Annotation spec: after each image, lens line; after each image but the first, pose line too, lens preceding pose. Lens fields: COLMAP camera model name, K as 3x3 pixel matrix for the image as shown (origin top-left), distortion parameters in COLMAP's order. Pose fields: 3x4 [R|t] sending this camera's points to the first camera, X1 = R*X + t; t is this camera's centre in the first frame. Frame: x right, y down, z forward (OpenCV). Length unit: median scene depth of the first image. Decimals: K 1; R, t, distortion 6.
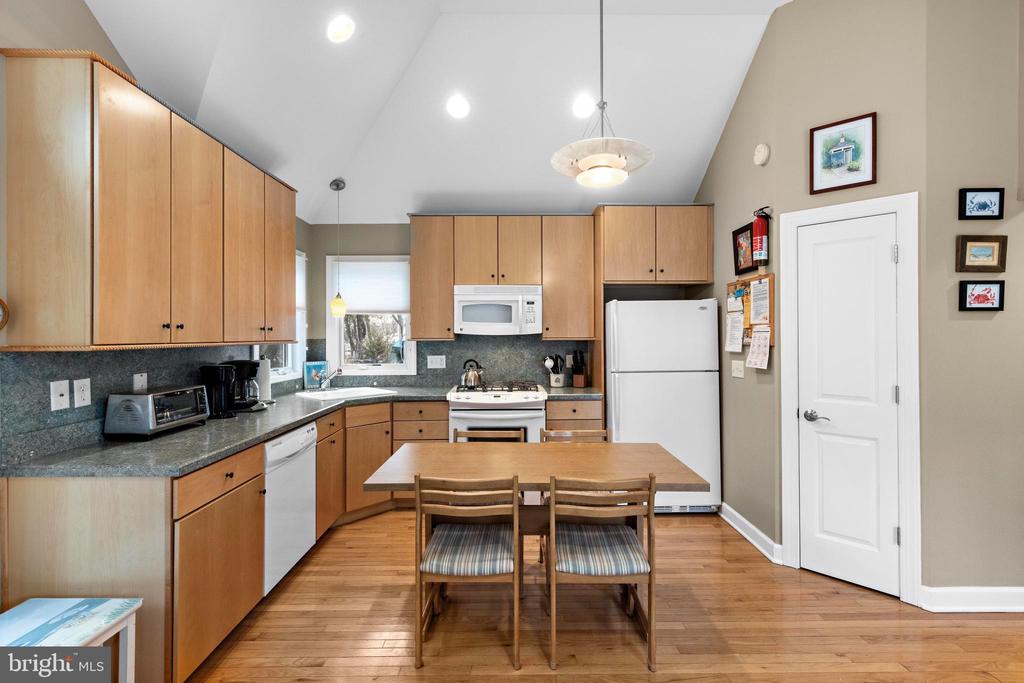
lens RADIAL K [[460.1, 0, 513.3], [0, 460.1, 335.4], [0, 0, 1]] dist [0.006833, -0.000140]
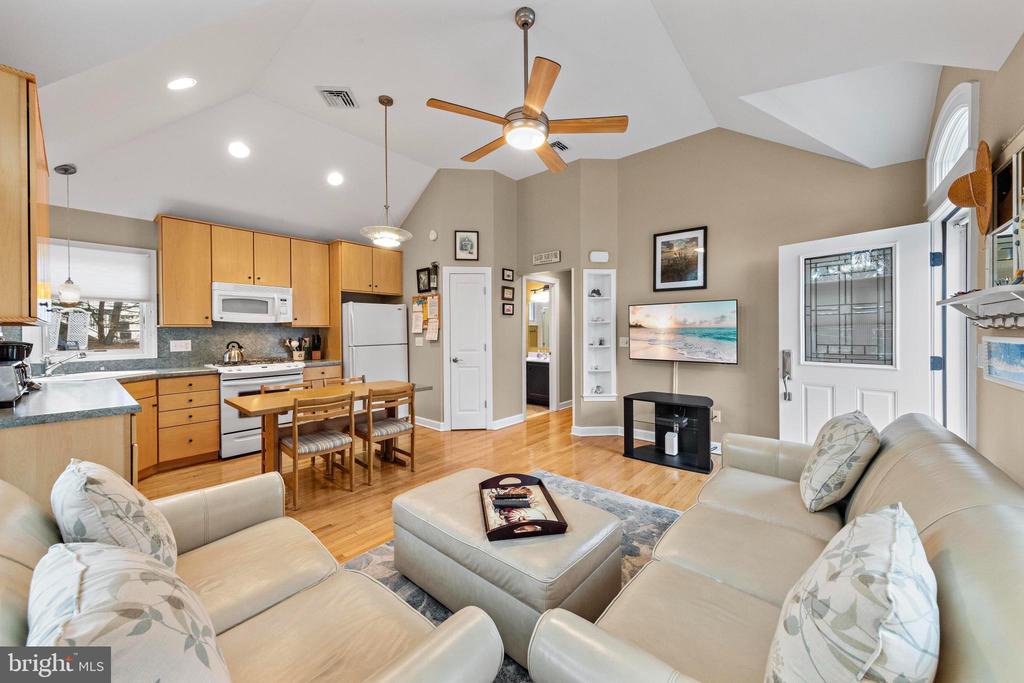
lens RADIAL K [[378.8, 0, 518.4], [0, 378.8, 333.0], [0, 0, 1]] dist [0.003867, 0.000437]
pose [[0.651336, -0.003833, 0.758779, -0.406935], [0.002913, 0.999993, 0.002550, 0.030752], [-0.758784, 0.000549, 0.651343, -0.312752]]
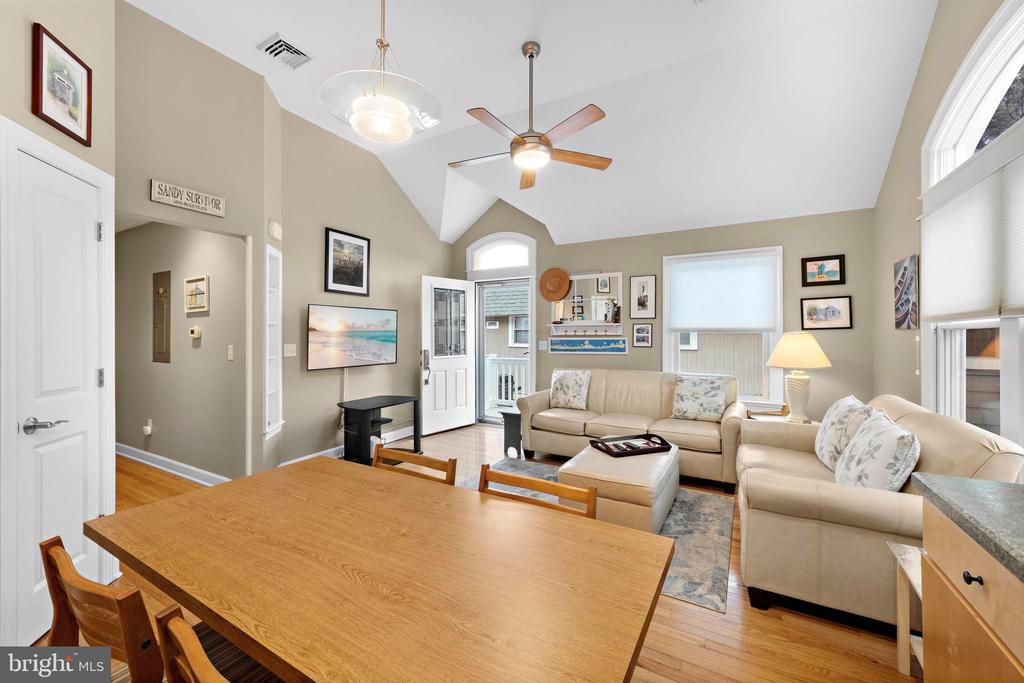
lens RADIAL K [[398.6, 0, 513.7], [0, 398.6, 335.5], [0, 0, 1]] dist [0.003435, -0.000682]
pose [[-0.867586, 0.002363, 0.497281, -0.226917], [0.002966, 0.999996, 0.000422, 0.029013], [-0.497278, 0.001841, -0.867590, 0.884344]]
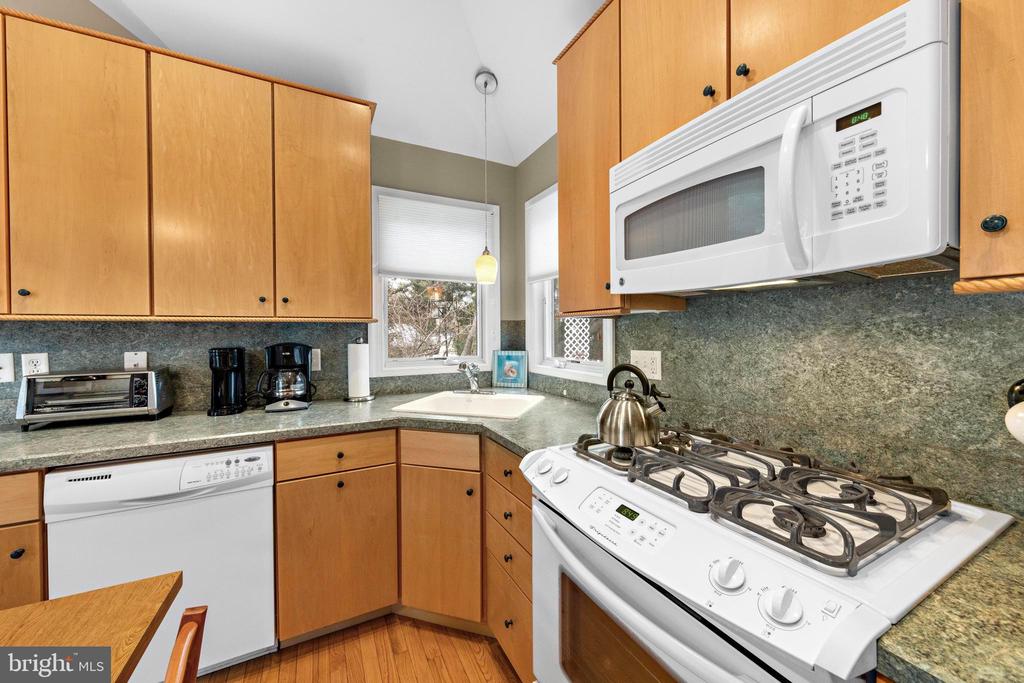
lens RADIAL K [[378.8, 0, 519.0], [0, 378.8, 335.1], [0, 0, 1]] dist [0.003867, 0.000437]
pose [[0.454279, 0.010214, -0.890801, 0.133960], [0.004278, 0.999898, 0.013646, 0.027562], [0.890849, -0.010010, 0.454189, 0.863538]]
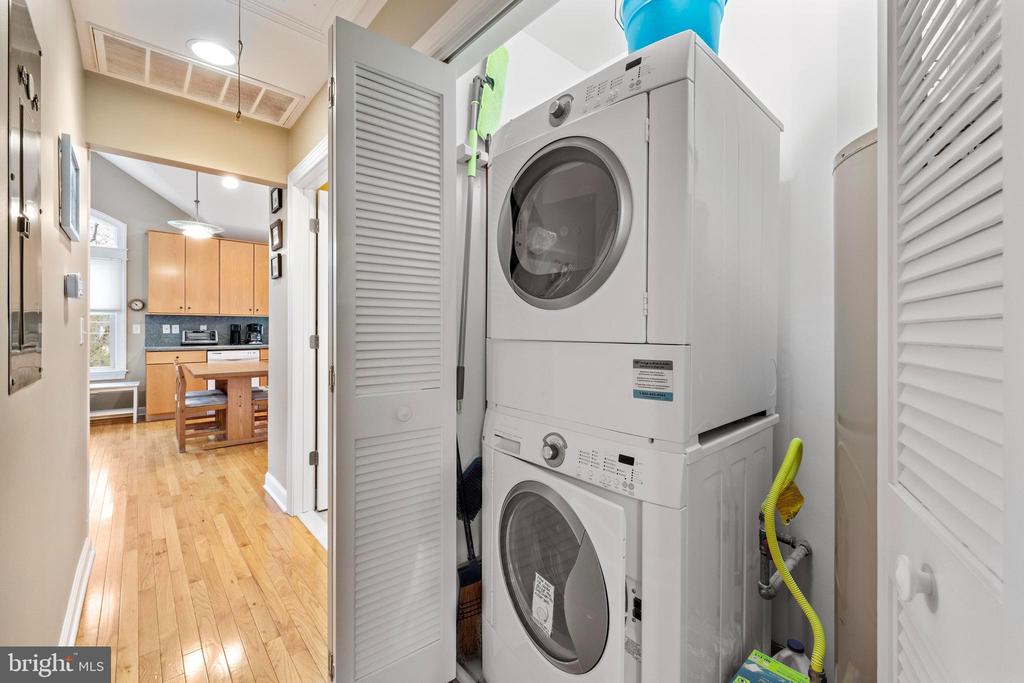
lens RADIAL K [[429.9, 0, 517.7], [0, 429.9, 329.3], [0, 0, 1]] dist [0.005904, -0.000256]
pose [[0.655795, 0.002378, -0.754935, 1.613994], [-0.004200, 0.999991, -0.000499, 0.065014], [0.754927, 0.003498, 0.655799, 0.464352]]
